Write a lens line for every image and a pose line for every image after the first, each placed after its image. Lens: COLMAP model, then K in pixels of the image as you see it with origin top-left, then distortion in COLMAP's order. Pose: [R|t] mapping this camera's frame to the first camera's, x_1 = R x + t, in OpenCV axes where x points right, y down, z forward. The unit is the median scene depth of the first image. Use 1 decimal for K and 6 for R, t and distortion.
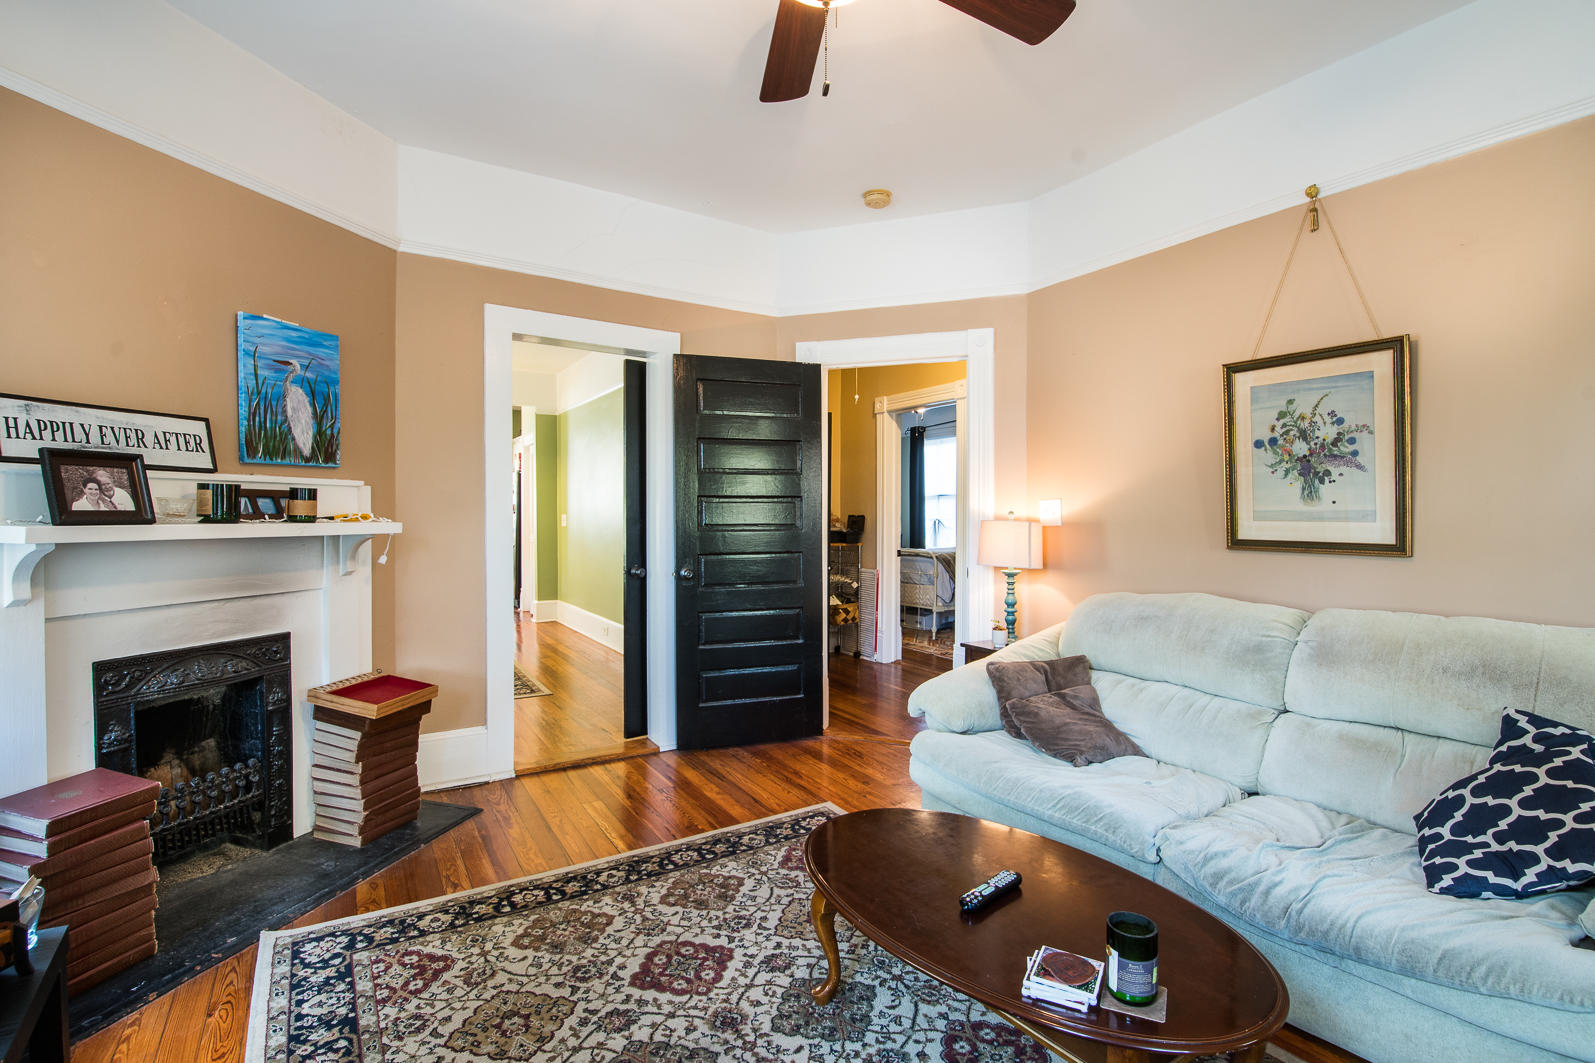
lens RADIAL K [[764.6, 0, 800.8], [0, 764.6, 527.4], [0, 0, 1]] dist [0.014377, -0.026790]
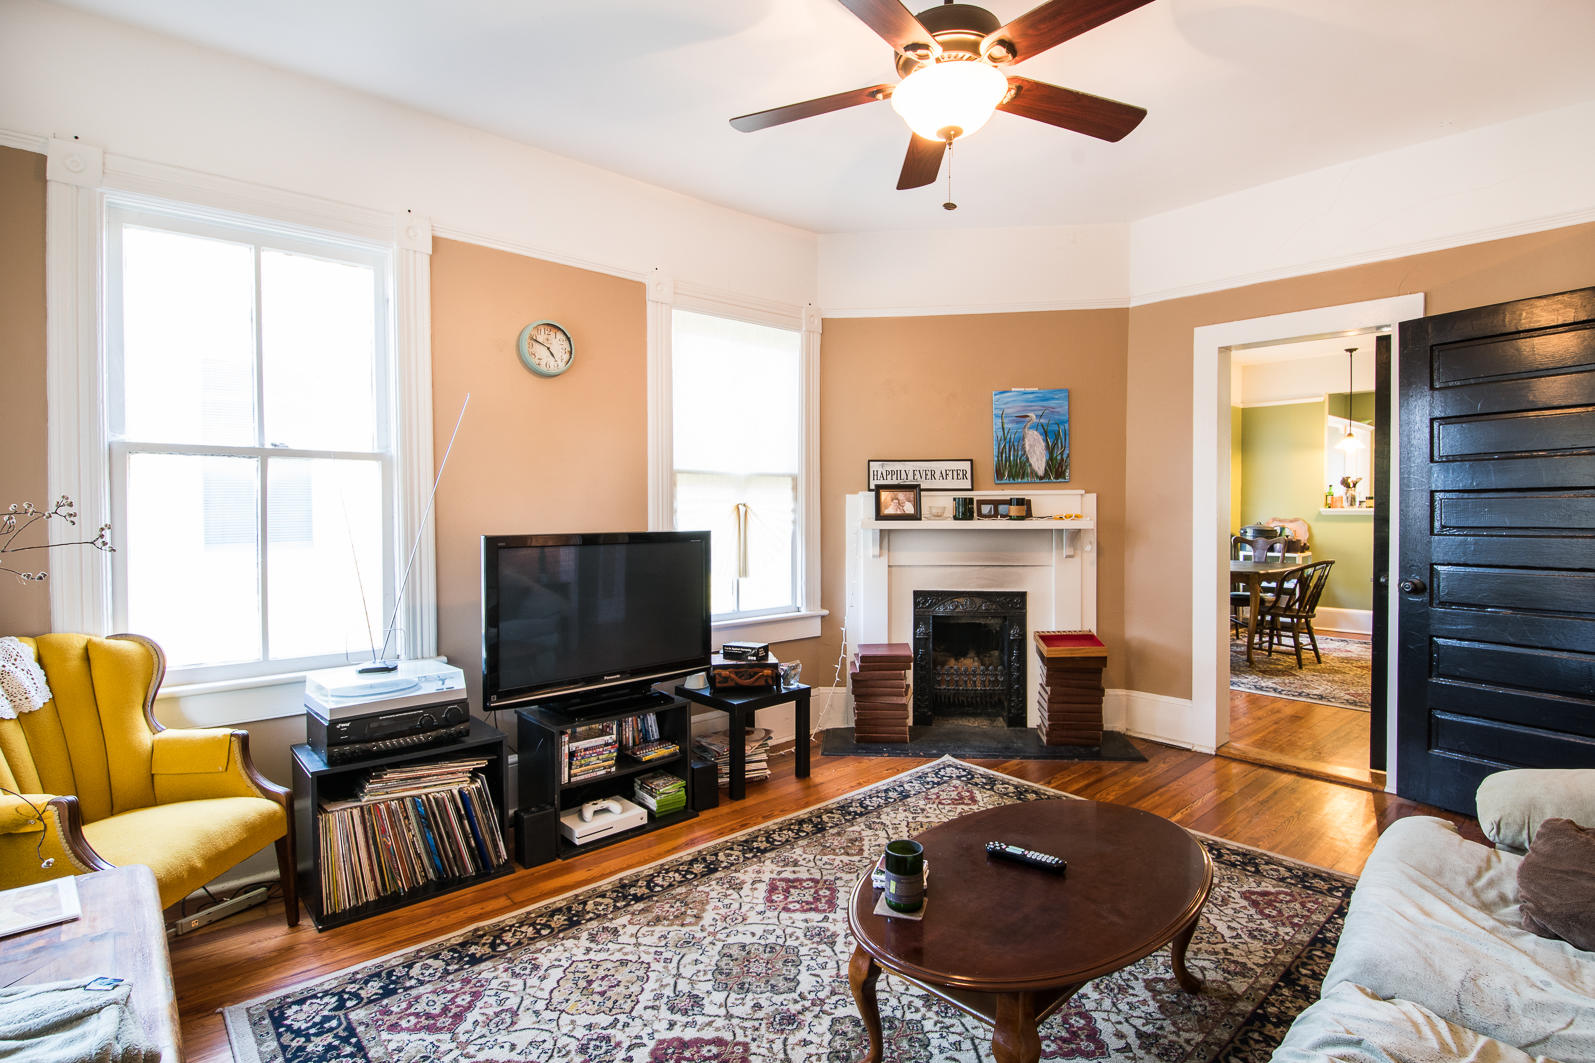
lens RADIAL K [[771.0, 0, 796.7], [0, 771.0, 525.5], [0, 0, 1]] dist [-0.001776, -0.001034]
pose [[0.152254, 0.009620, -0.988295, 0.811374], [-0.011337, 0.999904, 0.007987, -0.002590], [0.988276, 0.009988, 0.152349, 0.318968]]
